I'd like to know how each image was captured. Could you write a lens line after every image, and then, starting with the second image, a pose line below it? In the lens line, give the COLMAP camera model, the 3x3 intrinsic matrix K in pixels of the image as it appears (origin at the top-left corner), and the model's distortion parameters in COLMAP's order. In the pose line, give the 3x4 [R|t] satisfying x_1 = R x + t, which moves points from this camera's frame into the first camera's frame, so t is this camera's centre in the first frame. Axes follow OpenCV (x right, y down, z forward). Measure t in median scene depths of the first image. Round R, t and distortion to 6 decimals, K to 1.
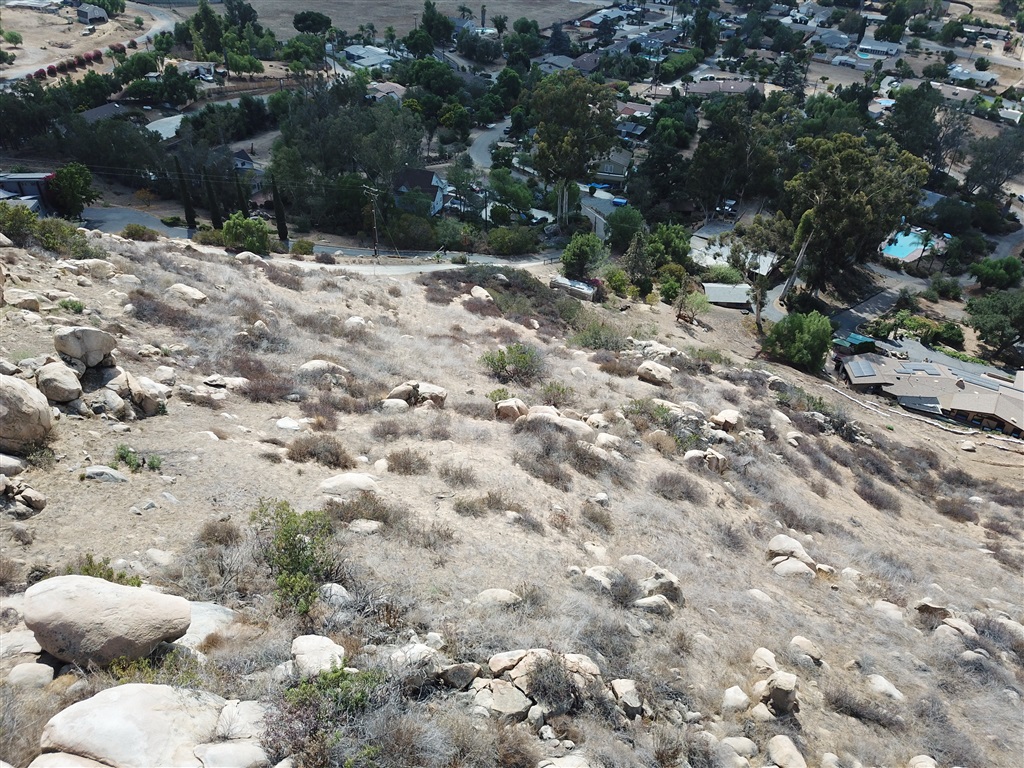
lens RADIAL K [[781.0, 0, 510.1], [0, 781.0, 390.2], [0, 0, 1]] dist [0.005547, 0.002075]
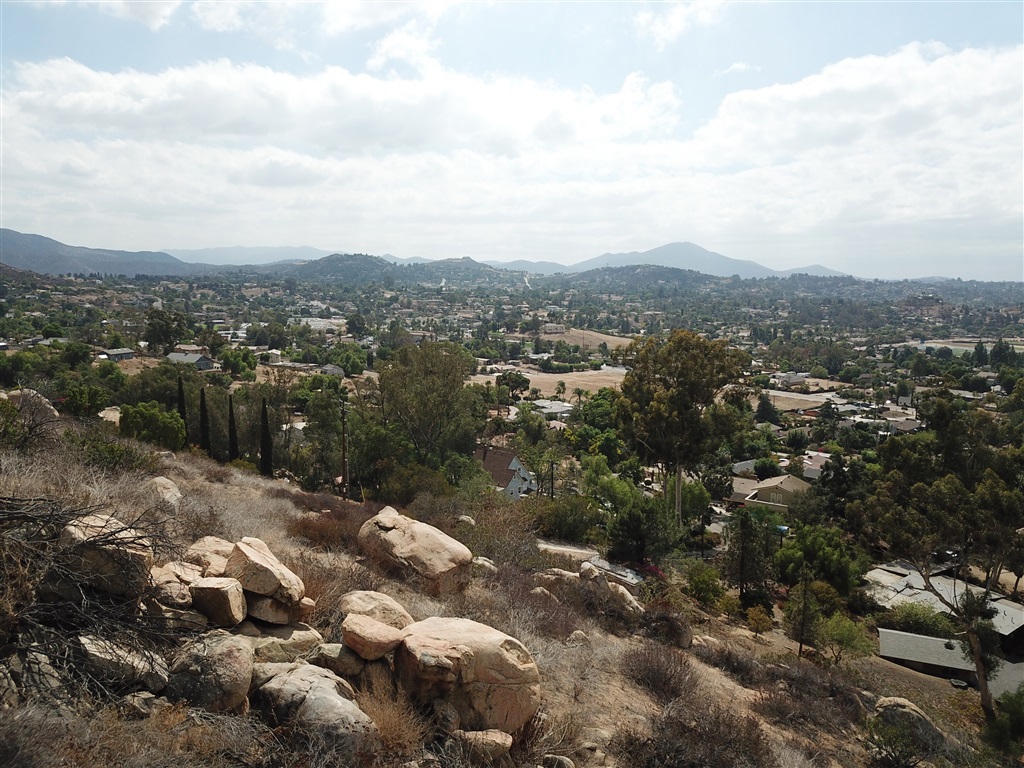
lens RADIAL K [[774.8, 0, 506.1], [0, 774.8, 398.4], [0, 0, 1]] dist [0.084274, -0.207924]
pose [[0.944746, 0.044351, -0.324790, 0.191427], [-0.196996, 0.868747, -0.454390, 0.036085], [0.262008, 0.493266, 0.829482, 0.429475]]
